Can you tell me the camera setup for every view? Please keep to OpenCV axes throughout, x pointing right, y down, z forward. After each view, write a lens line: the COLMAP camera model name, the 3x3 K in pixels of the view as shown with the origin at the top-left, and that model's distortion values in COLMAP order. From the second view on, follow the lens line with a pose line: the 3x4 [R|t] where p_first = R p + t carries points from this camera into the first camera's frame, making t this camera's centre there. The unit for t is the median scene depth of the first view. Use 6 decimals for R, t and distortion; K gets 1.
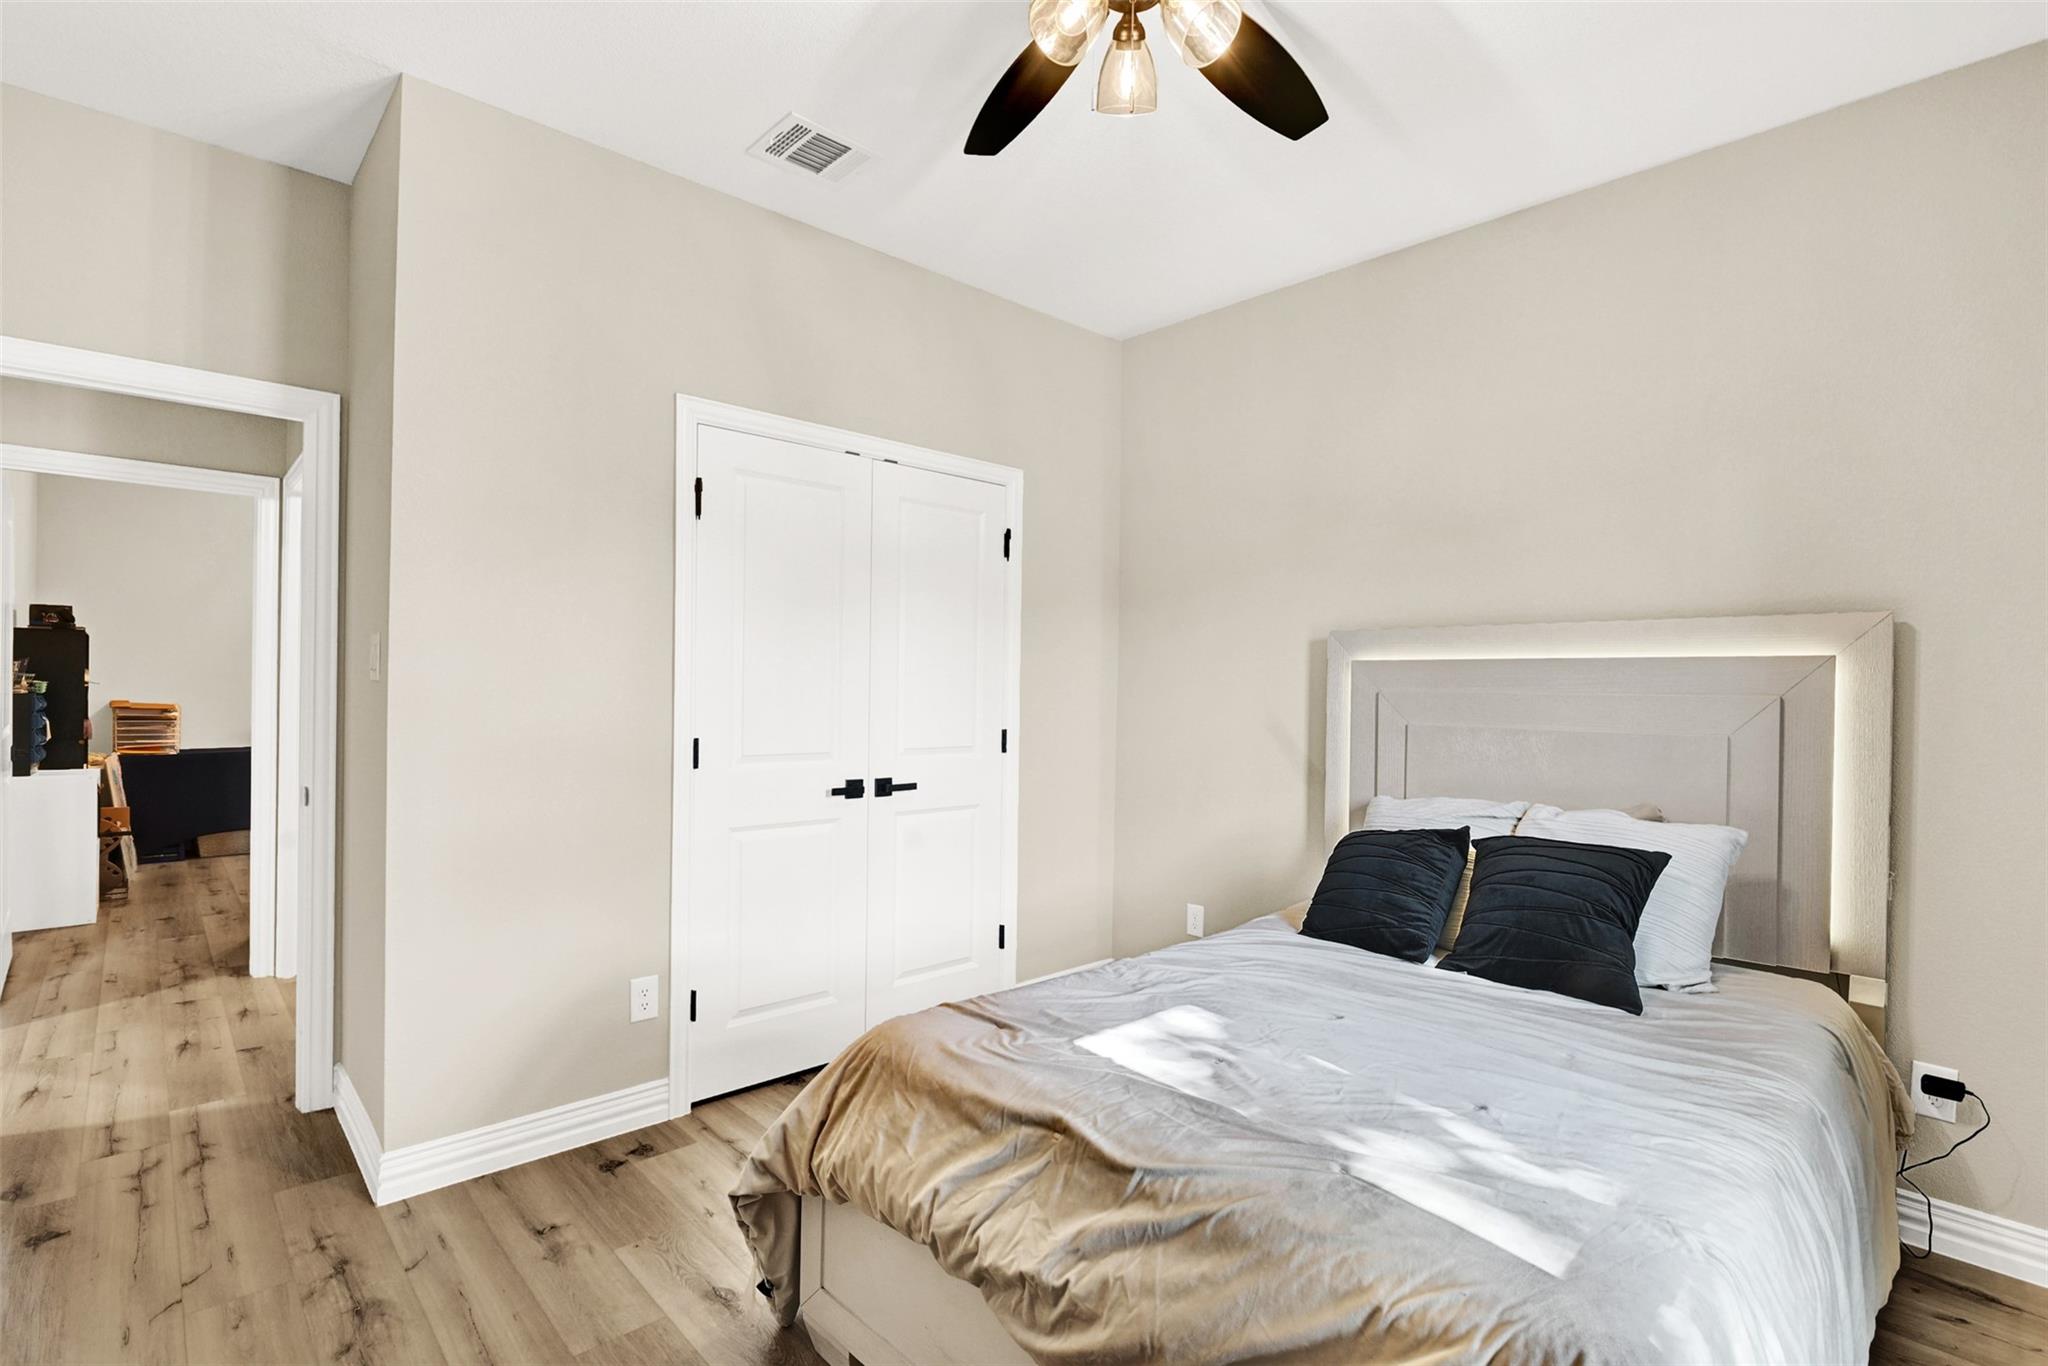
lens RADIAL K [[966.4, 0, 1020.5], [0, 966.4, 692.9], [0, 0, 1]] dist [-0.002149, -0.000591]
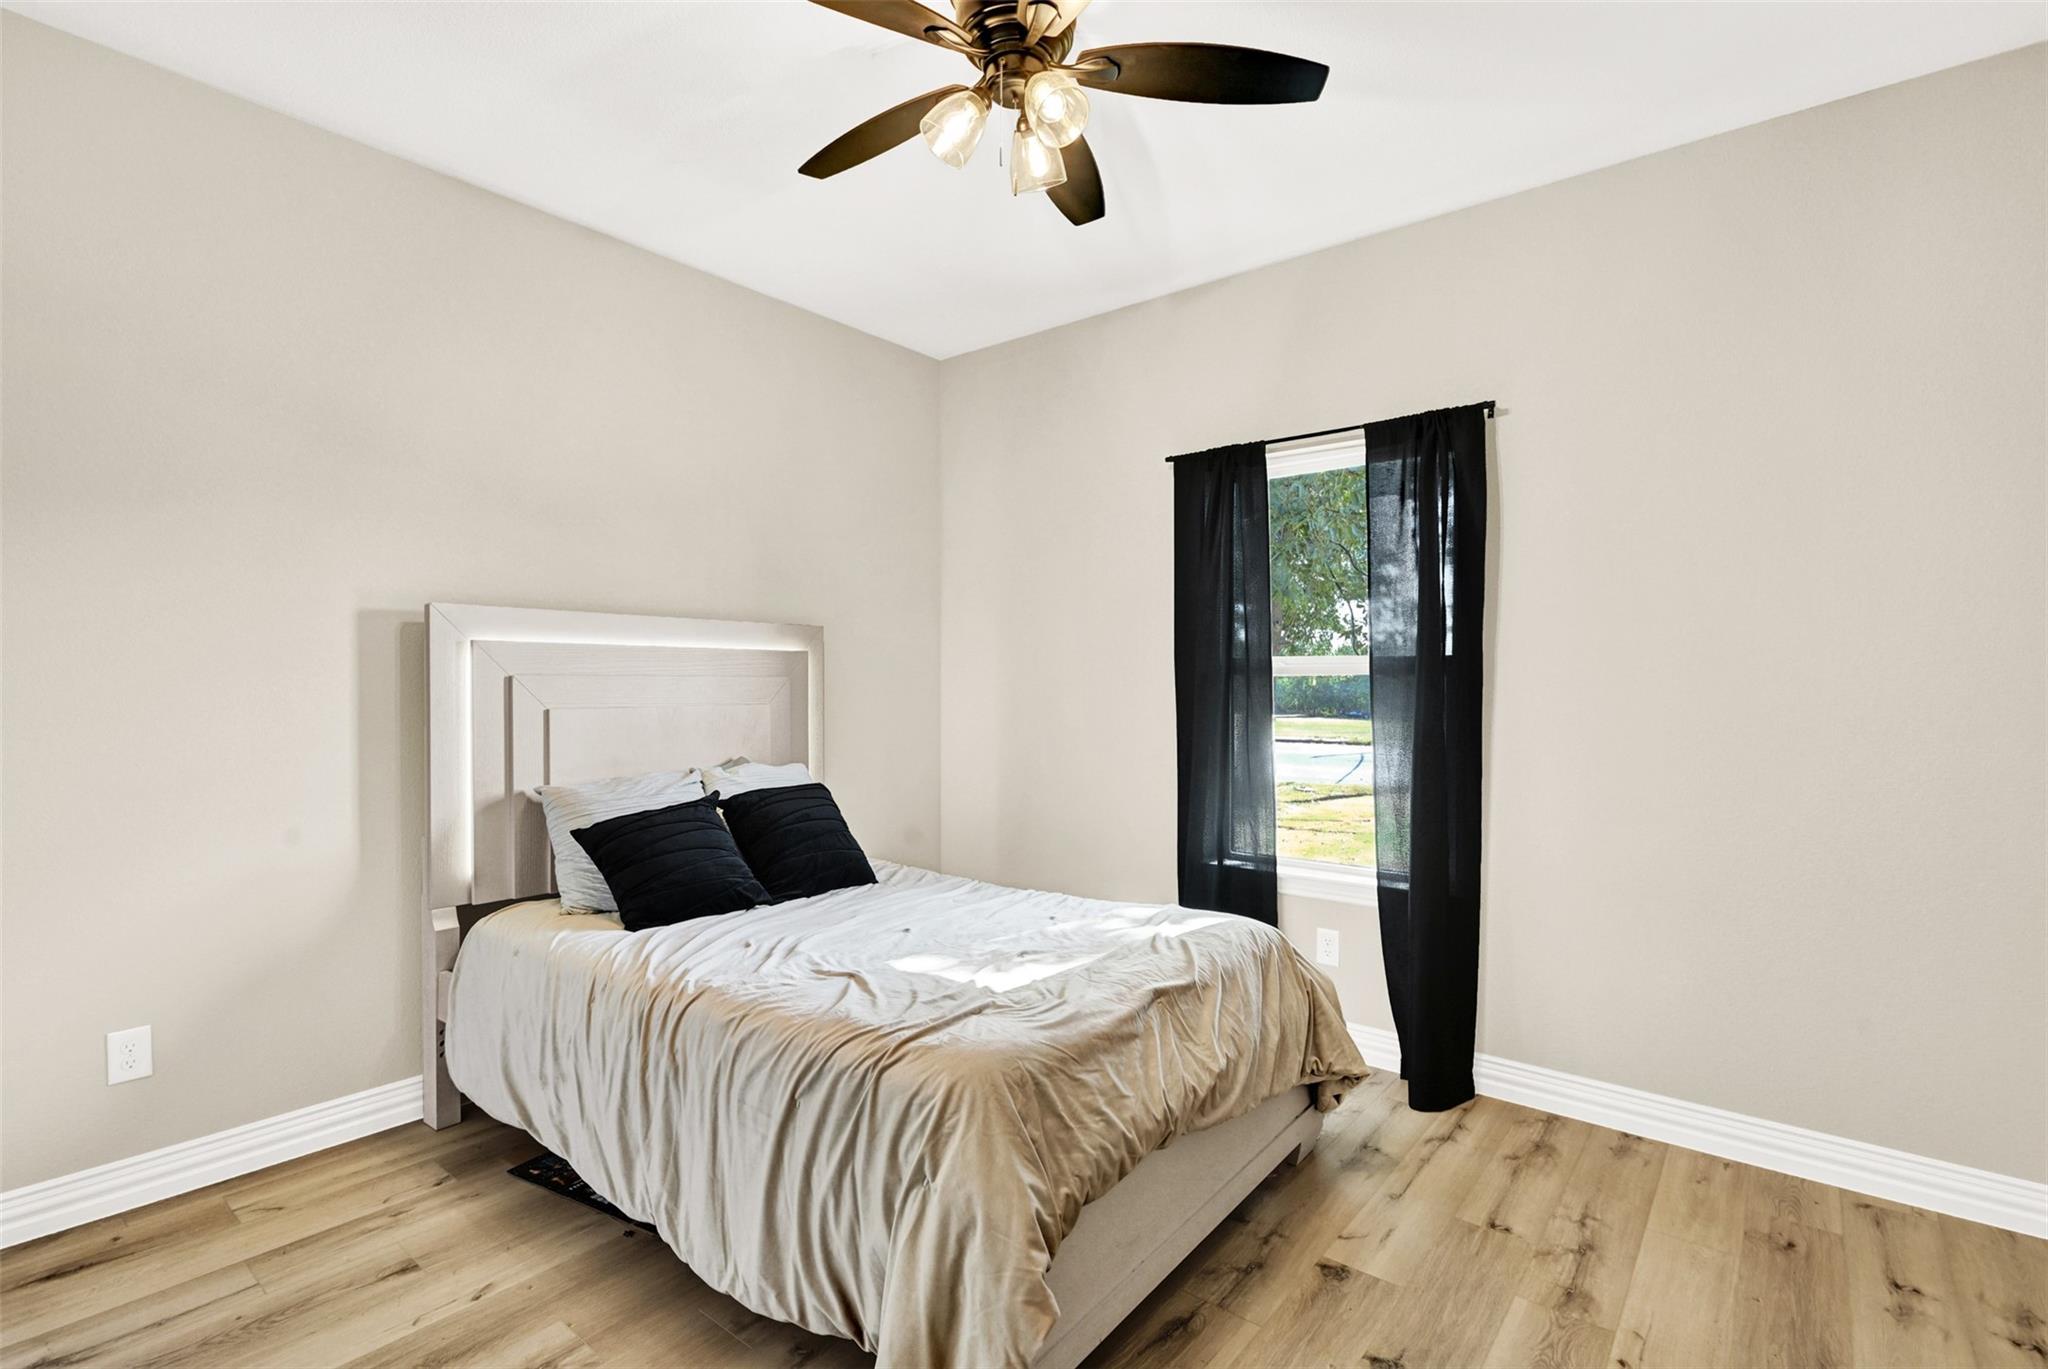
lens RADIAL K [[966.4, 0, 1020.5], [0, 966.4, 694.4], [0, 0, 1]] dist [-0.002149, -0.000591]
pose [[-0.149094, -0.031882, 0.988309, -1.069409], [0.000152, 0.999479, 0.032265, -0.022678], [-0.988823, 0.004961, -0.149012, 1.157937]]
